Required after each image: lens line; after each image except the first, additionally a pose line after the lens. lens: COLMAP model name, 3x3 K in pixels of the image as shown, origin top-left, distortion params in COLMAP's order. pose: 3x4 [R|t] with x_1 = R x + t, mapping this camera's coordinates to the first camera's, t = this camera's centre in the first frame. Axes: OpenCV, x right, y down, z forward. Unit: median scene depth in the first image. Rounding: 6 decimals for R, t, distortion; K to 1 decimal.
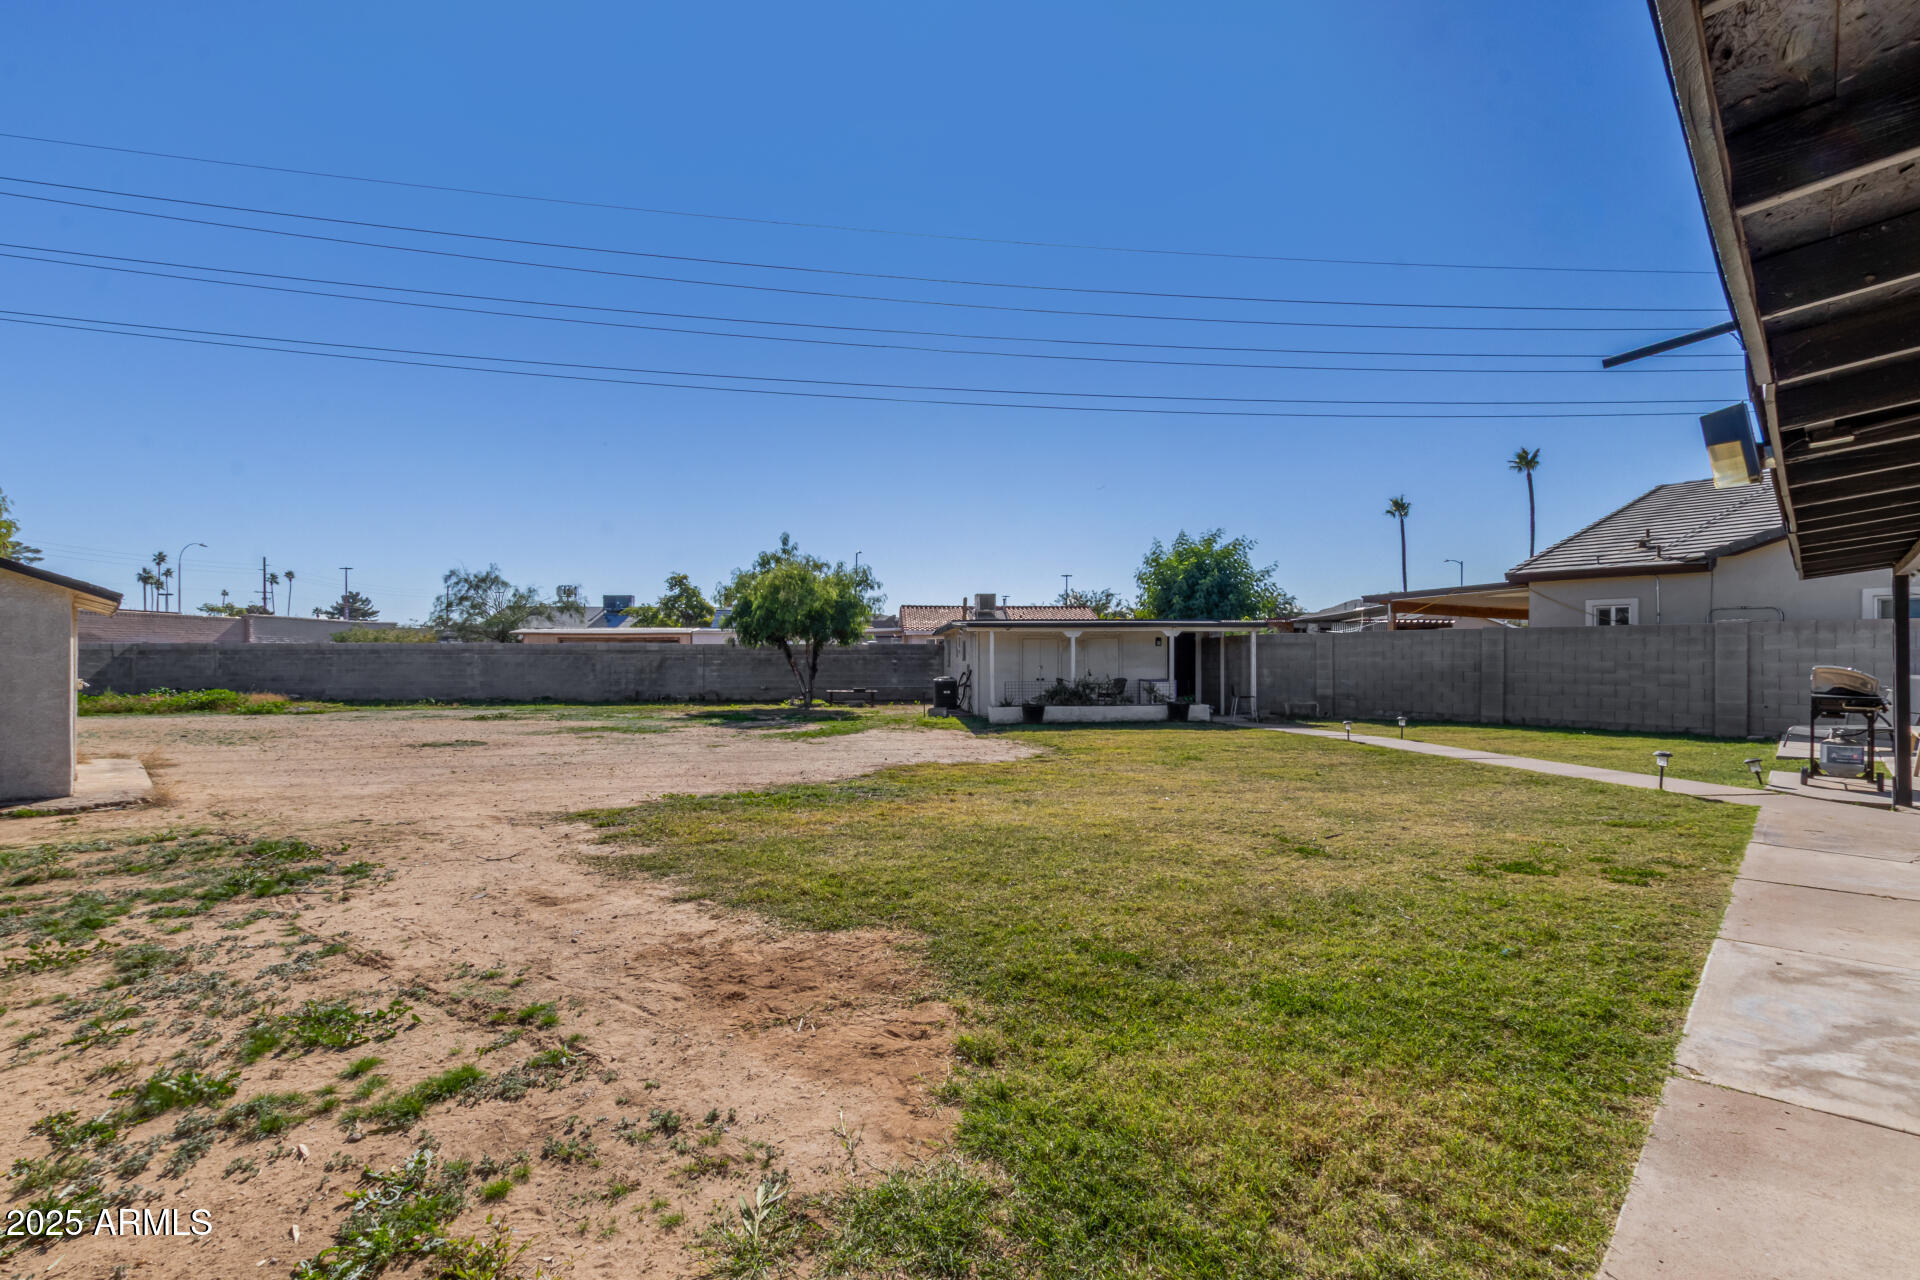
lens RADIAL K [[900.2, 0, 967.2], [0, 900.2, 650.0], [0, 0, 1]] dist [0.008480, -0.001120]
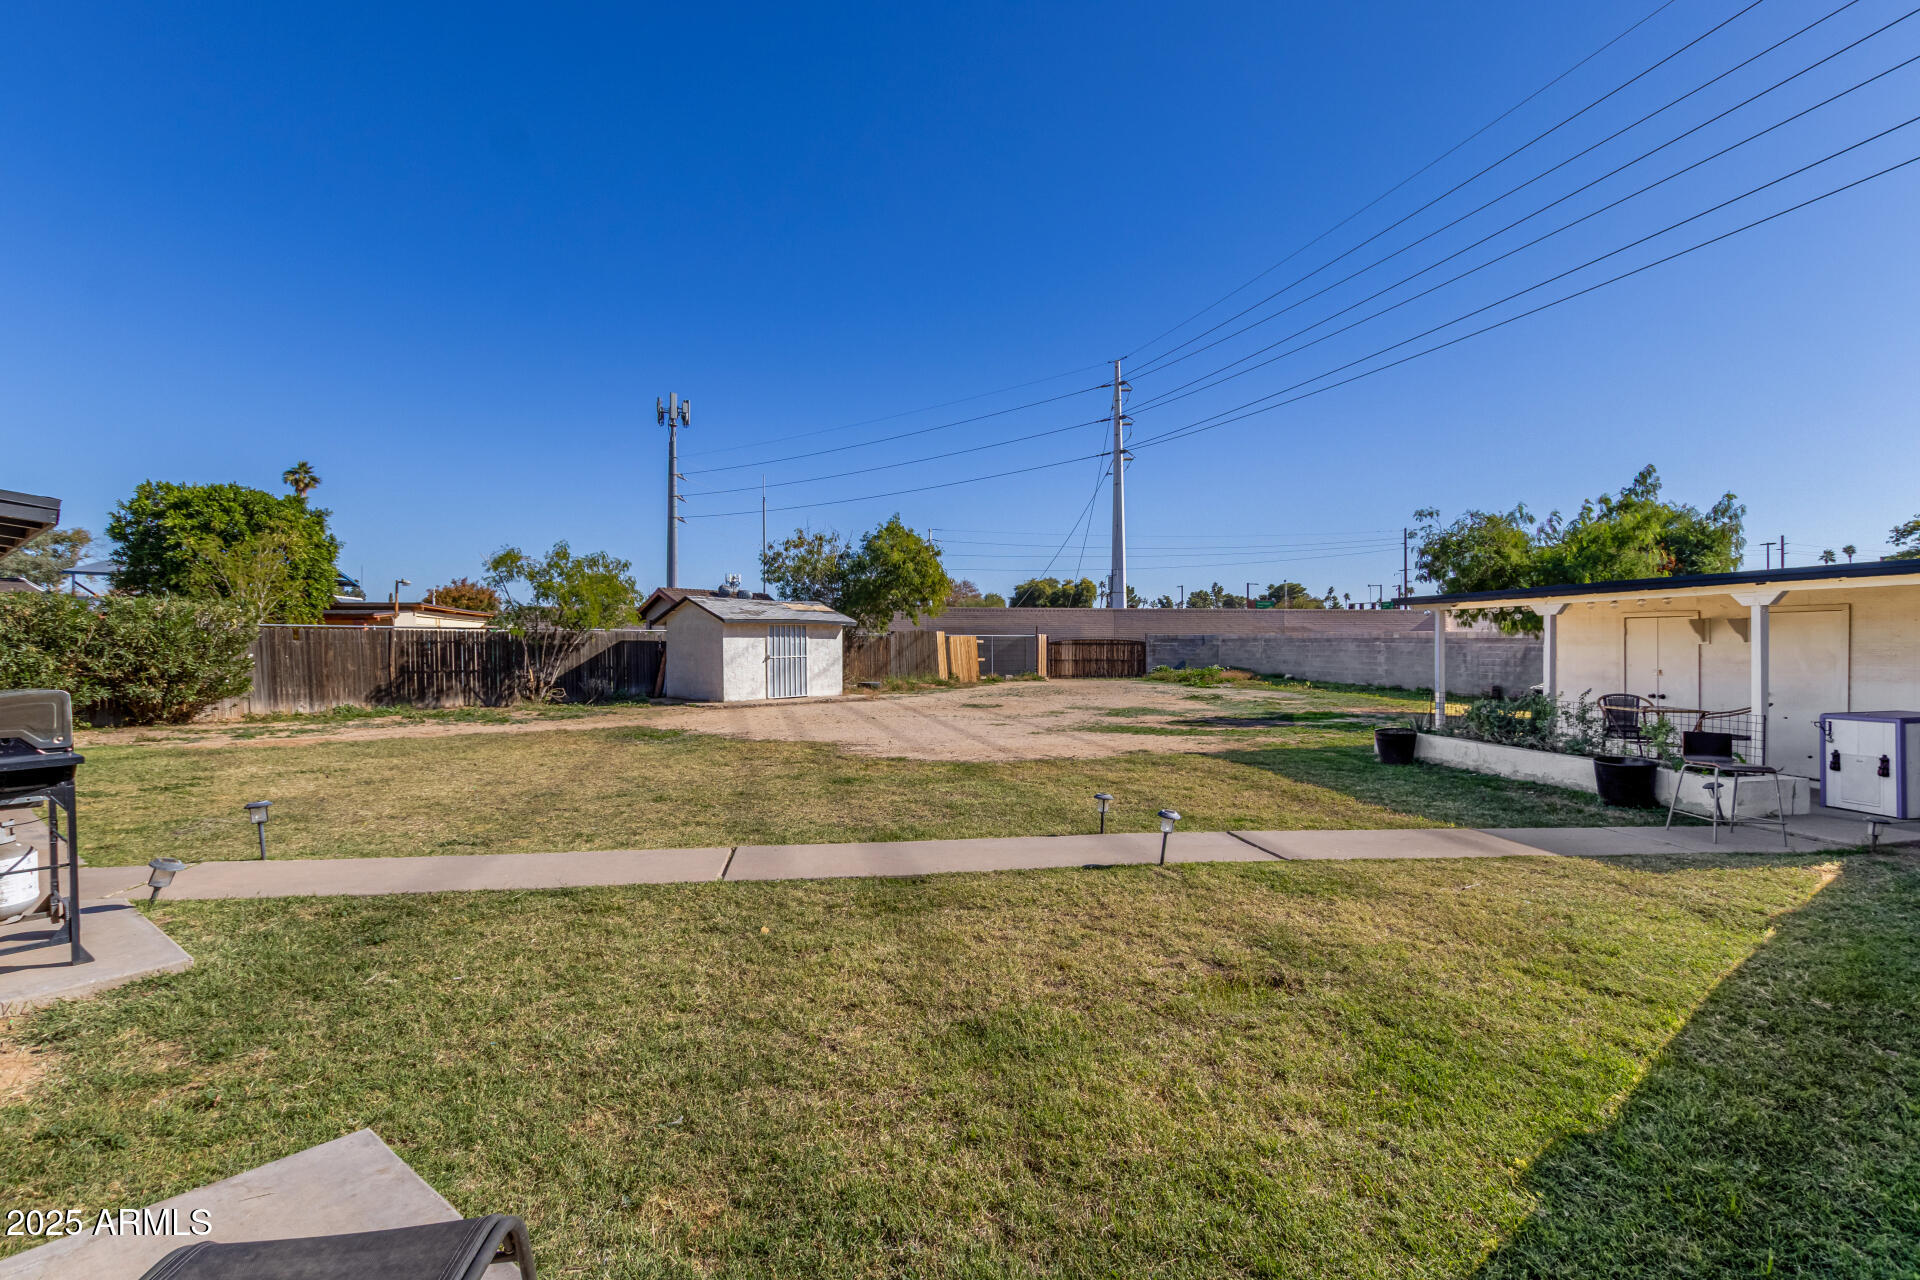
lens RADIAL K [[900.2, 0, 953.3], [0, 900.2, 646.7], [0, 0, 1]] dist [0.008480, -0.001120]
pose [[0.075584, 0.008293, -0.997105, 0.519206], [0.004237, 0.999954, 0.008638, -0.001583], [0.997130, -0.004878, 0.075545, 0.516315]]
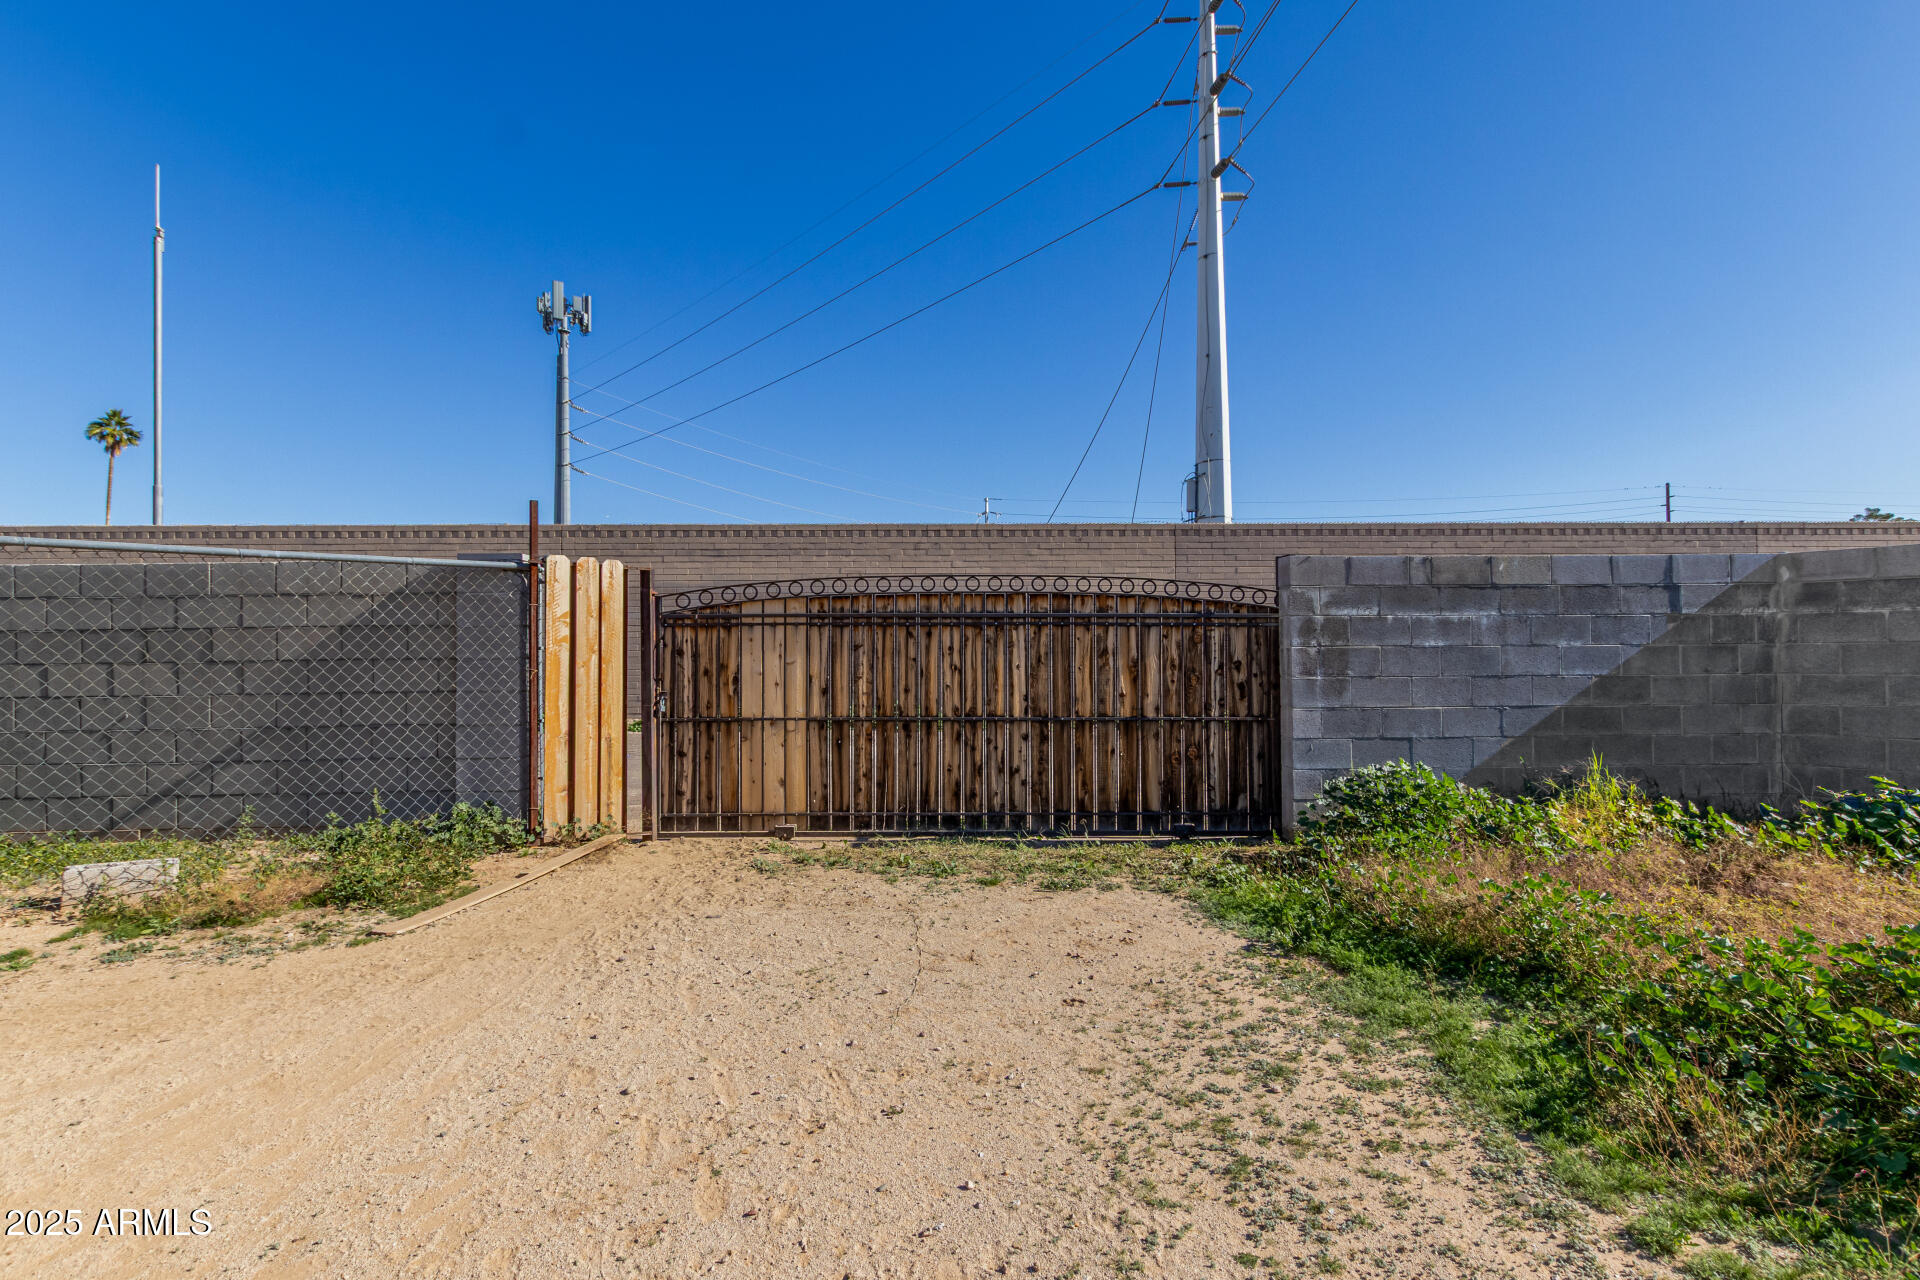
lens RADIAL K [[900.2, 0, 952.8], [0, 900.2, 637.2], [0, 0, 1]] dist [0.008480, -0.001120]
pose [[-0.064893, -0.012921, -0.997809, -0.752685], [0.007024, 0.999885, -0.013405, 0.016251], [0.997867, -0.007878, -0.064795, 0.891490]]
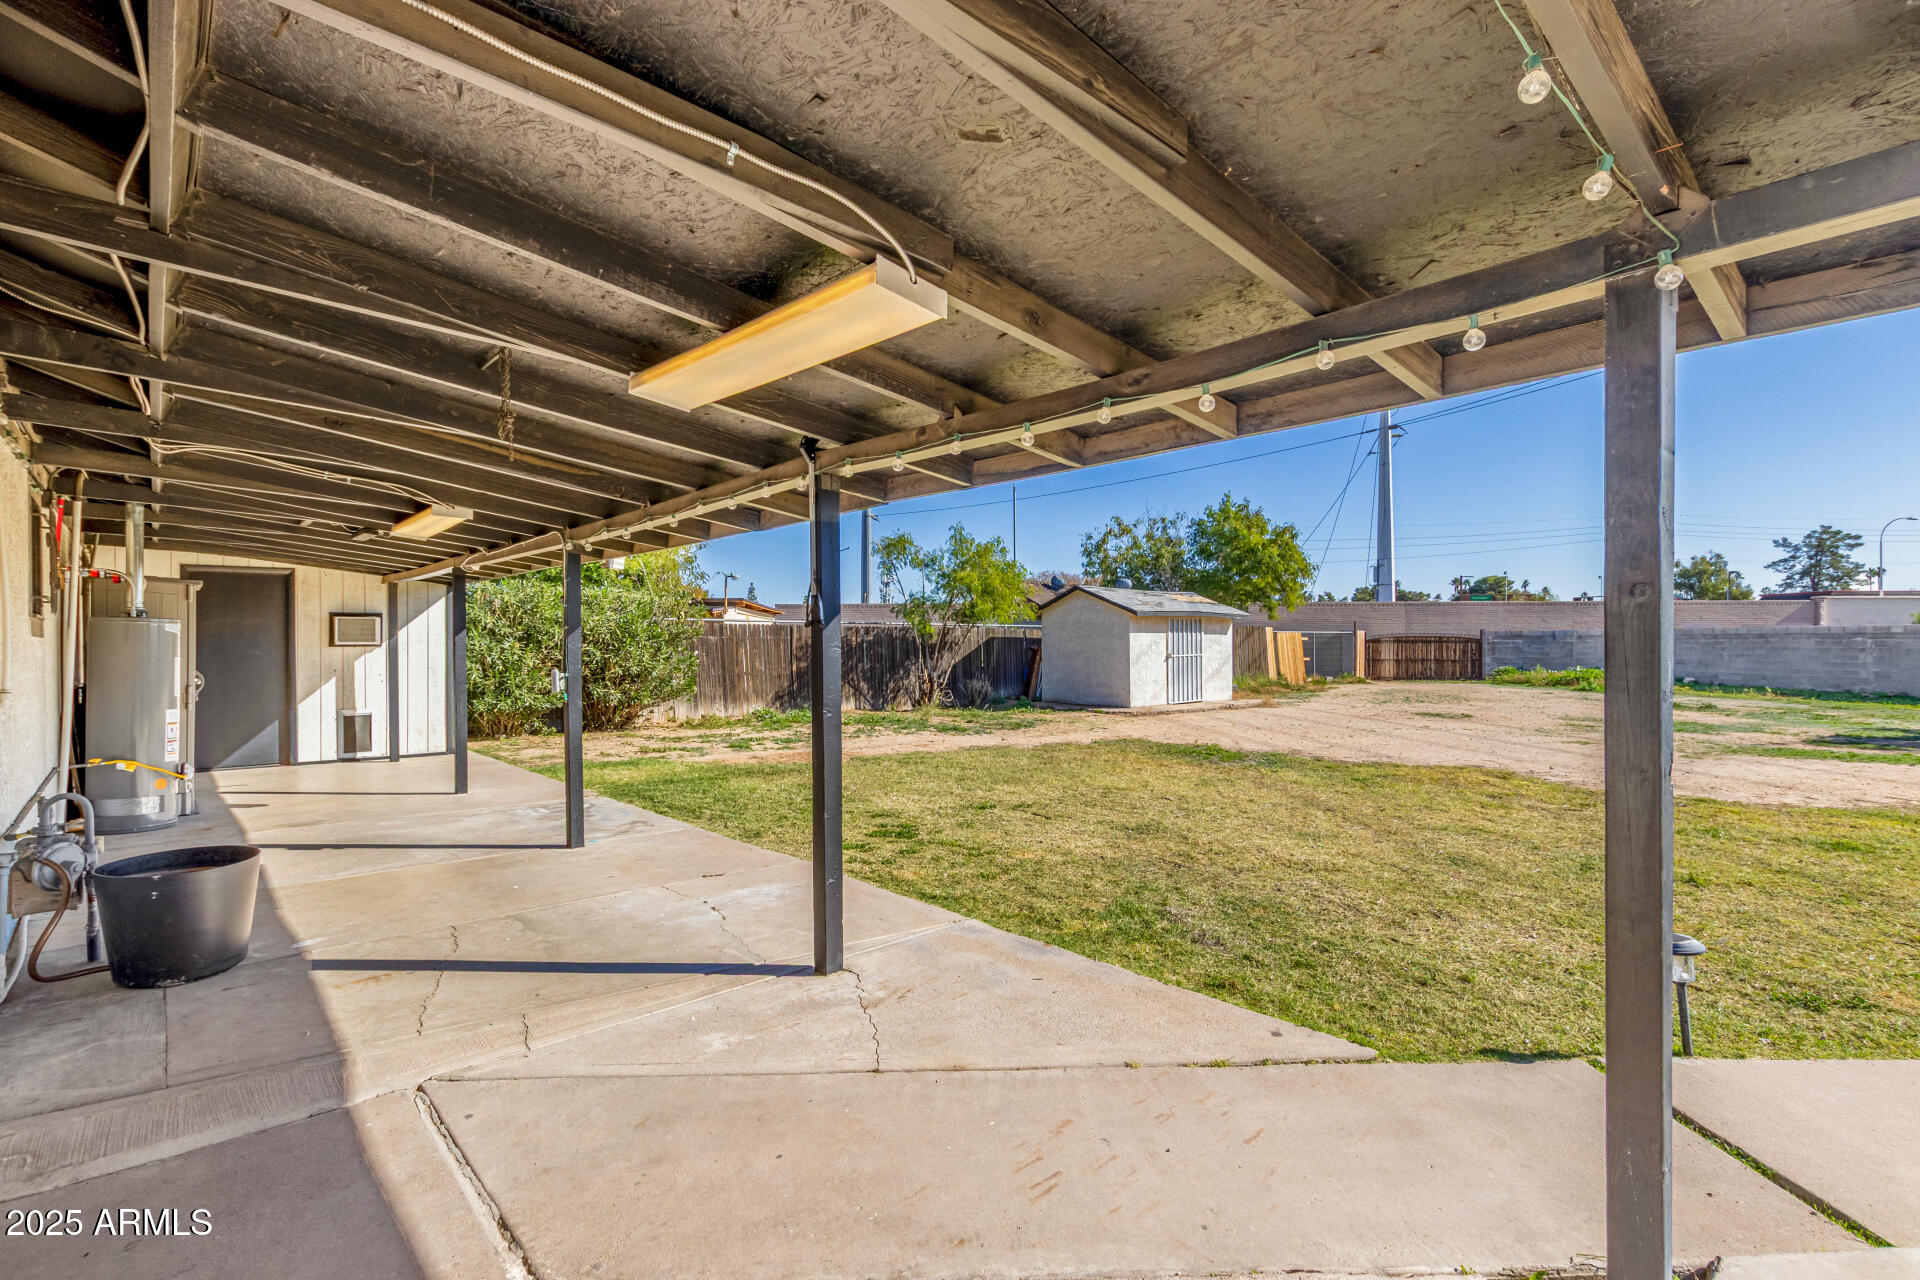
lens RADIAL K [[900.2, 0, 951.6], [0, 900.2, 643.5], [0, 0, 1]] dist [0.008480, -0.001120]
pose [[-0.070825, 0.004883, -0.997477, 0.394662], [0.006182, 0.999971, 0.004456, 0.000797], [0.997470, -0.005851, -0.070853, 0.270633]]
